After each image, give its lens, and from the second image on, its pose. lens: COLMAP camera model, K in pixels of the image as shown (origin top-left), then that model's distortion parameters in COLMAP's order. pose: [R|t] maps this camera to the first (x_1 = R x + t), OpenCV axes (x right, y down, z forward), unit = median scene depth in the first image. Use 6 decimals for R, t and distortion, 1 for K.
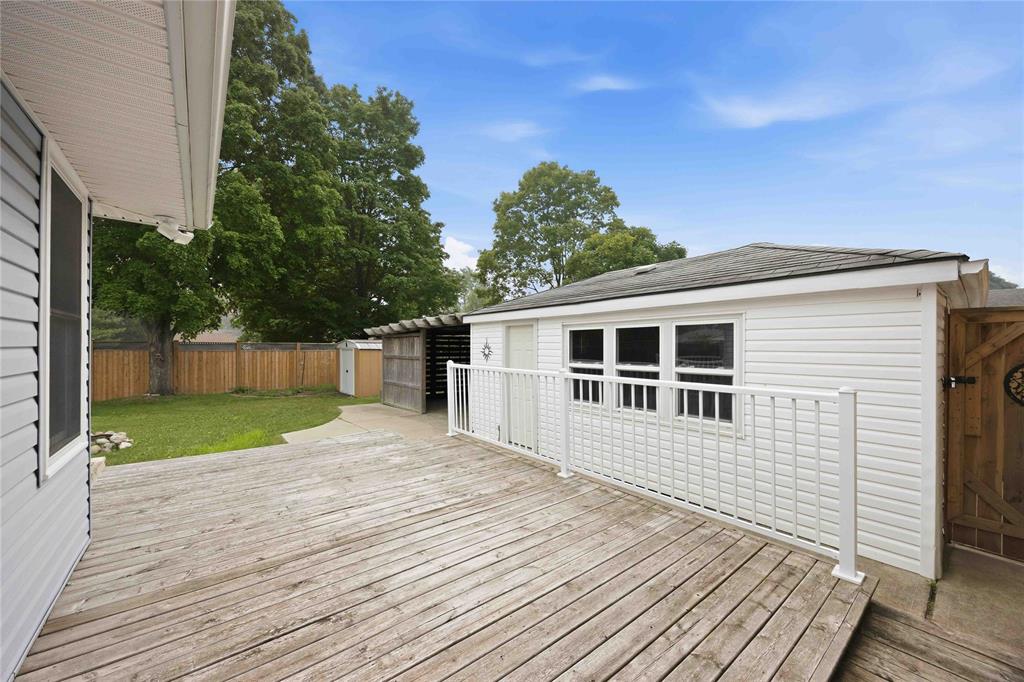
lens RADIAL K [[395.2, 0, 514.1], [0, 395.2, 345.0], [0, 0, 1]] dist [0.000132, -0.000015]
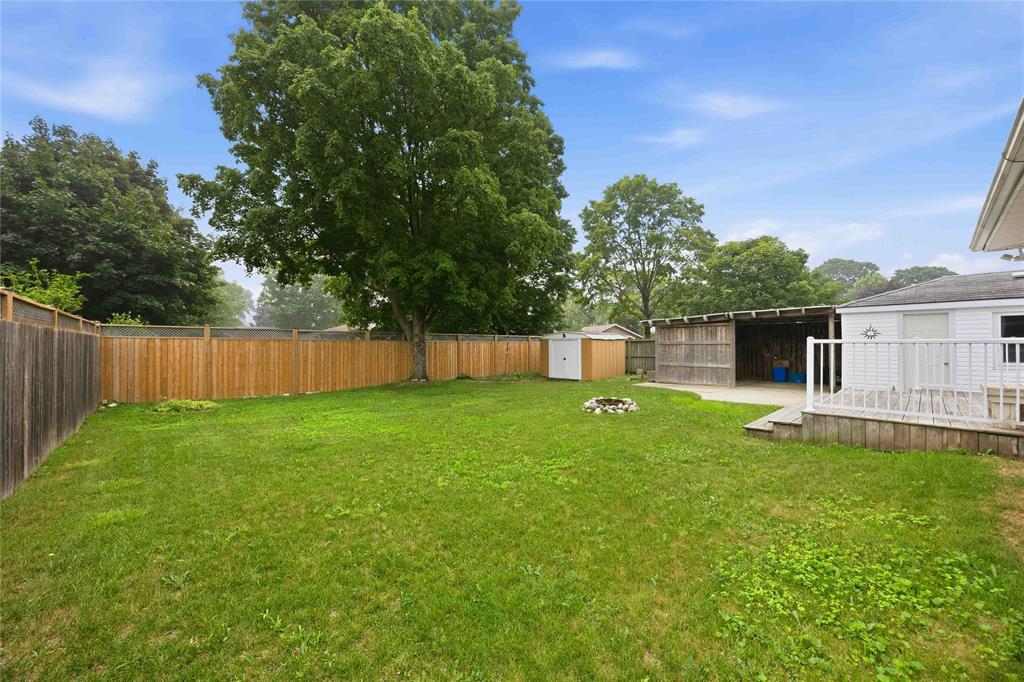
lens RADIAL K [[388.1, 0, 511.9], [0, 388.1, 344.0], [0, 0, 1]] dist [-0.002357, -0.000291]
pose [[0.994331, -0.006175, 0.106150, -2.401957], [0.005698, 0.999972, 0.004797, 0.065930], [-0.106177, -0.004165, 0.994339, -0.350189]]
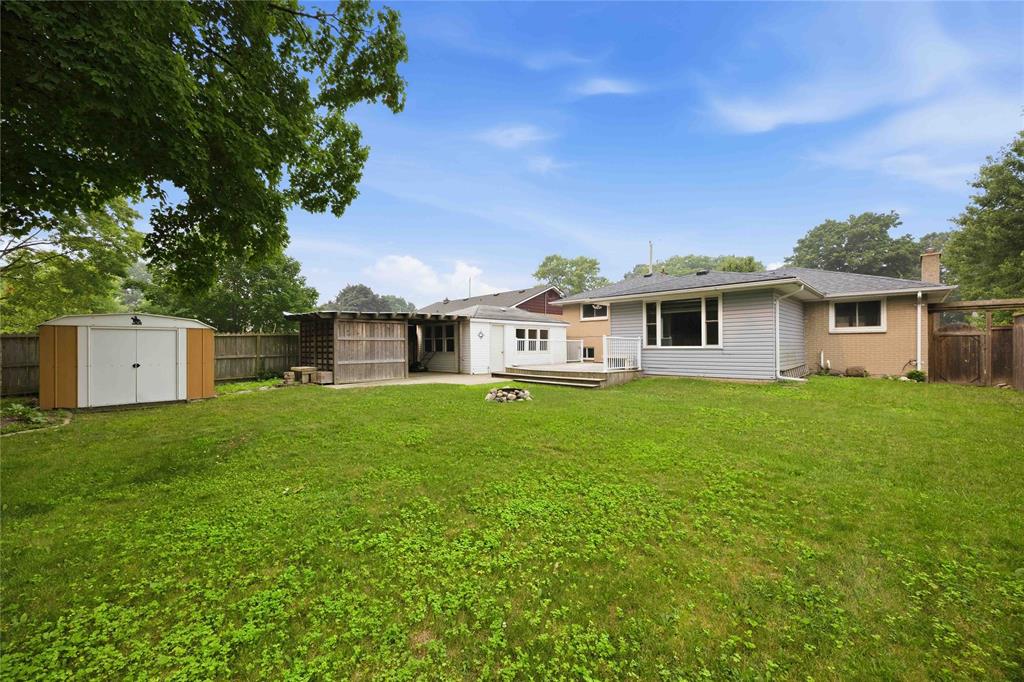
lens RADIAL K [[388.1, 0, 511.9], [0, 388.1, 344.0], [0, 0, 1]] dist [-0.002357, -0.000291]
pose [[-0.115077, 0.005410, 0.993342, -3.739460], [-0.001919, 0.999982, -0.005668, 0.131184], [-0.993355, -0.002559, -0.115064, 1.763535]]
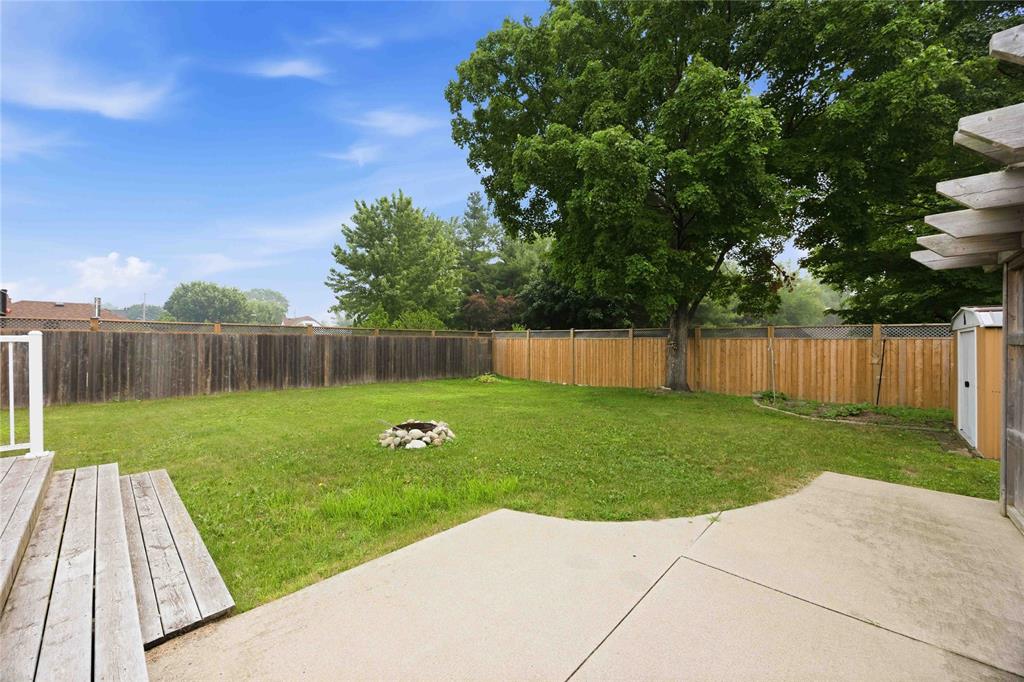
lens RADIAL K [[388.1, 0, 511.9], [0, 388.1, 344.0], [0, 0, 1]] dist [-0.002357, -0.000291]
pose [[0.129036, 0.000878, -0.991639, -0.298596], [0.002541, 0.999996, 0.001216, 0.079382], [0.991637, -0.002677, 0.129034, 1.680561]]
